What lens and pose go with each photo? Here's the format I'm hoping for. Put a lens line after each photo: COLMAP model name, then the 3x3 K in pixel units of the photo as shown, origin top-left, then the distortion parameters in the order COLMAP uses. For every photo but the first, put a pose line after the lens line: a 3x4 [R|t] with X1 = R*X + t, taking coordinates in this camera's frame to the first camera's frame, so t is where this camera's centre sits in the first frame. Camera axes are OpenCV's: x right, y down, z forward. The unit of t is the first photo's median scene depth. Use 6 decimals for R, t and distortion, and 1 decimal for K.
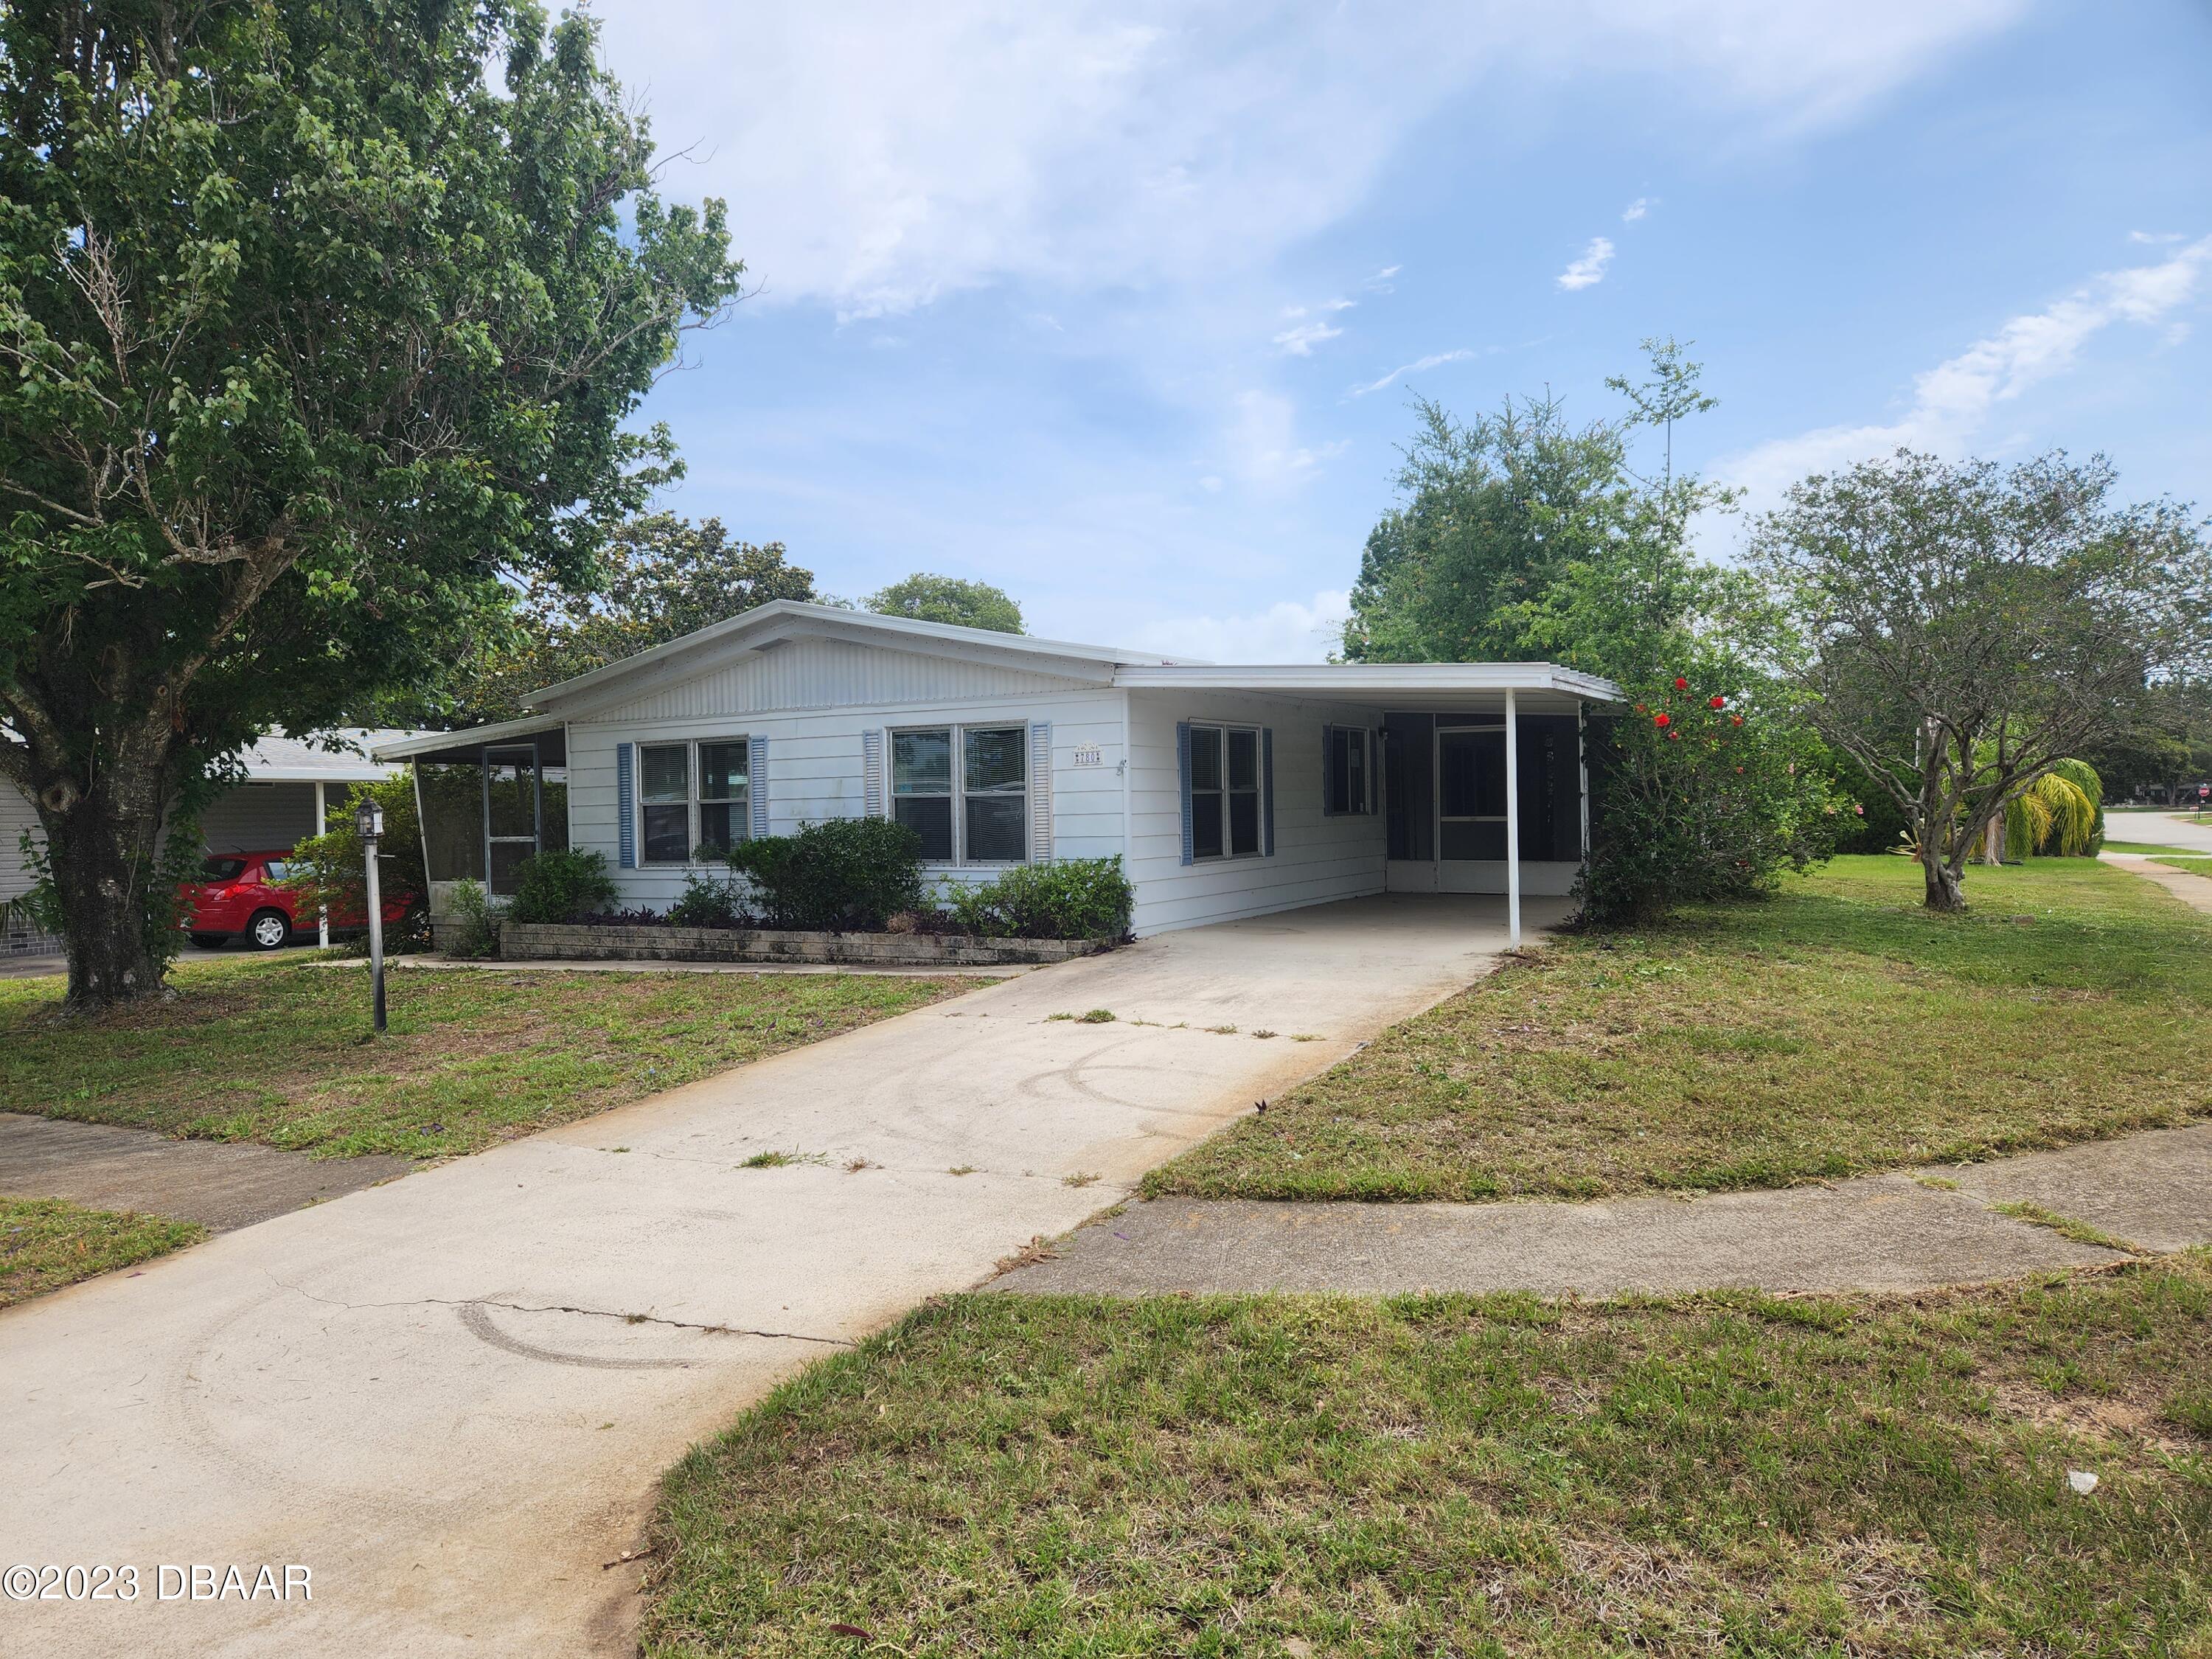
lens RADIAL K [[1486.0, 0, 1094.9], [0, 1486.0, 832.5], [0, 0, 1]] dist [0.054688, -0.012881]
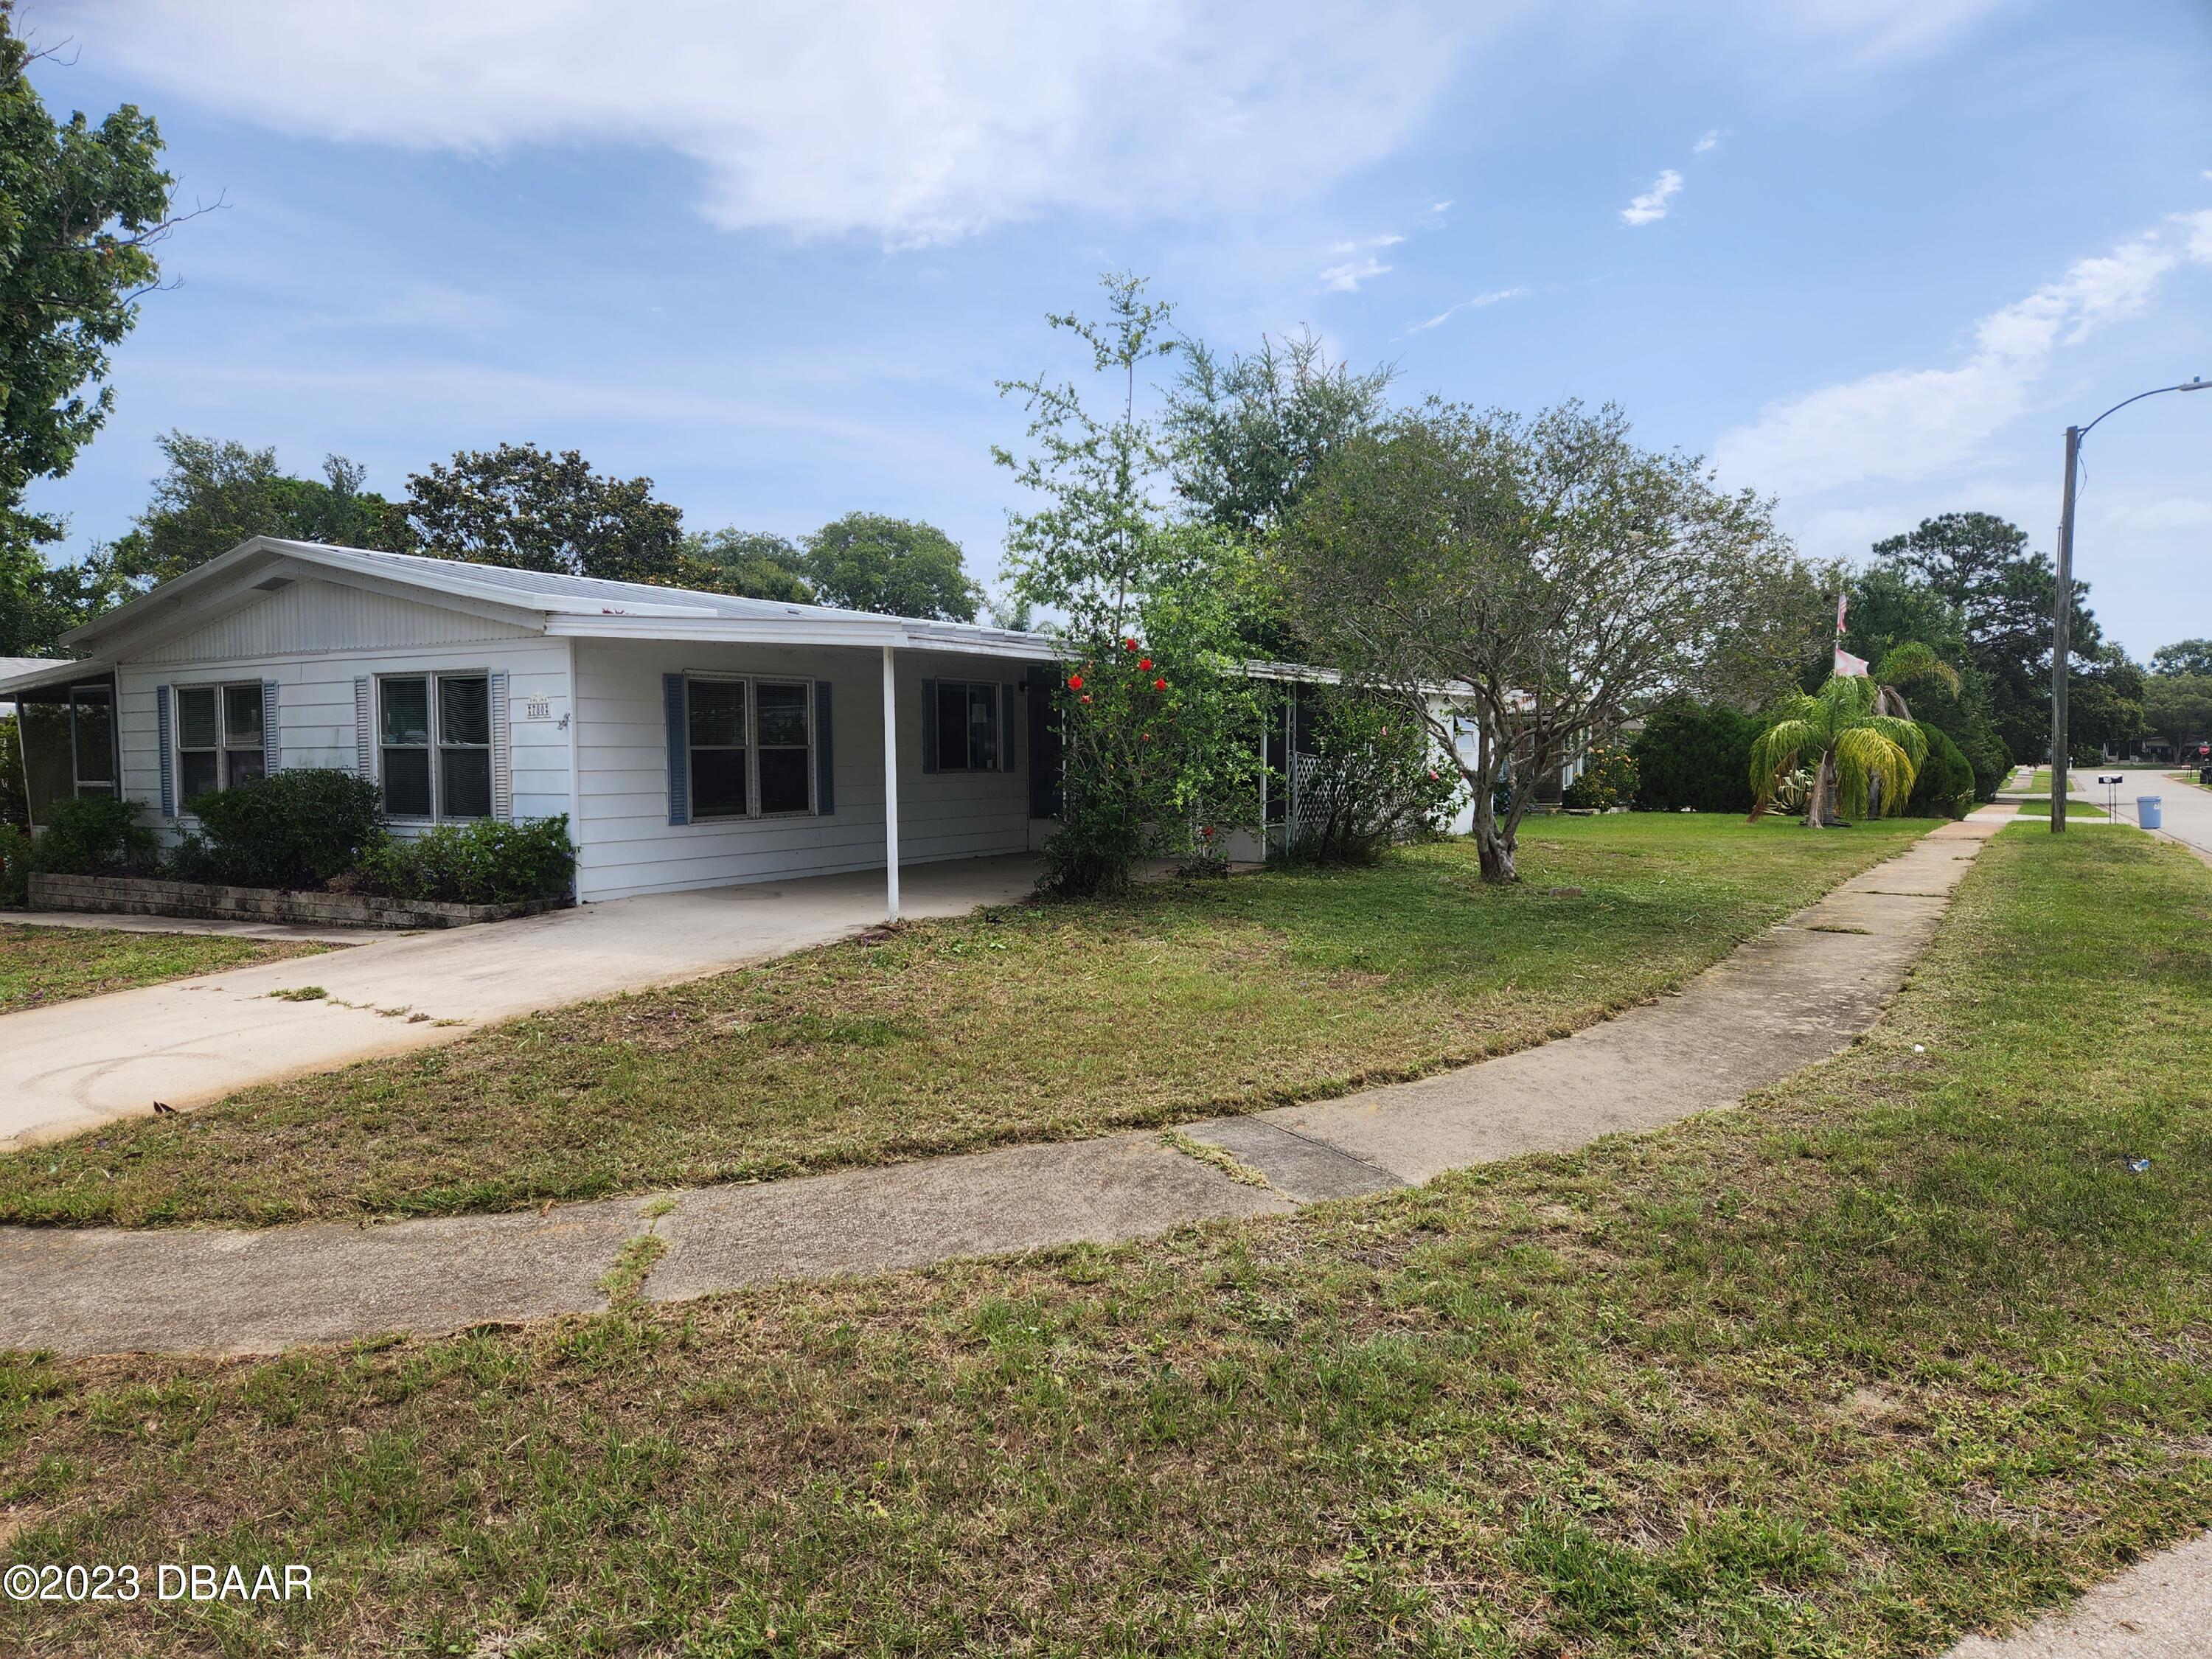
lens RADIAL K [[1486.0, 0, 1118.5], [0, 1486.0, 834.0], [0, 0, 1]] dist [0.054688, -0.012881]
pose [[0.999831, 0.014615, -0.011168, 0.330798], [-0.014163, 0.999116, 0.039580, -0.013005], [0.011737, -0.039415, 0.999154, 0.043285]]
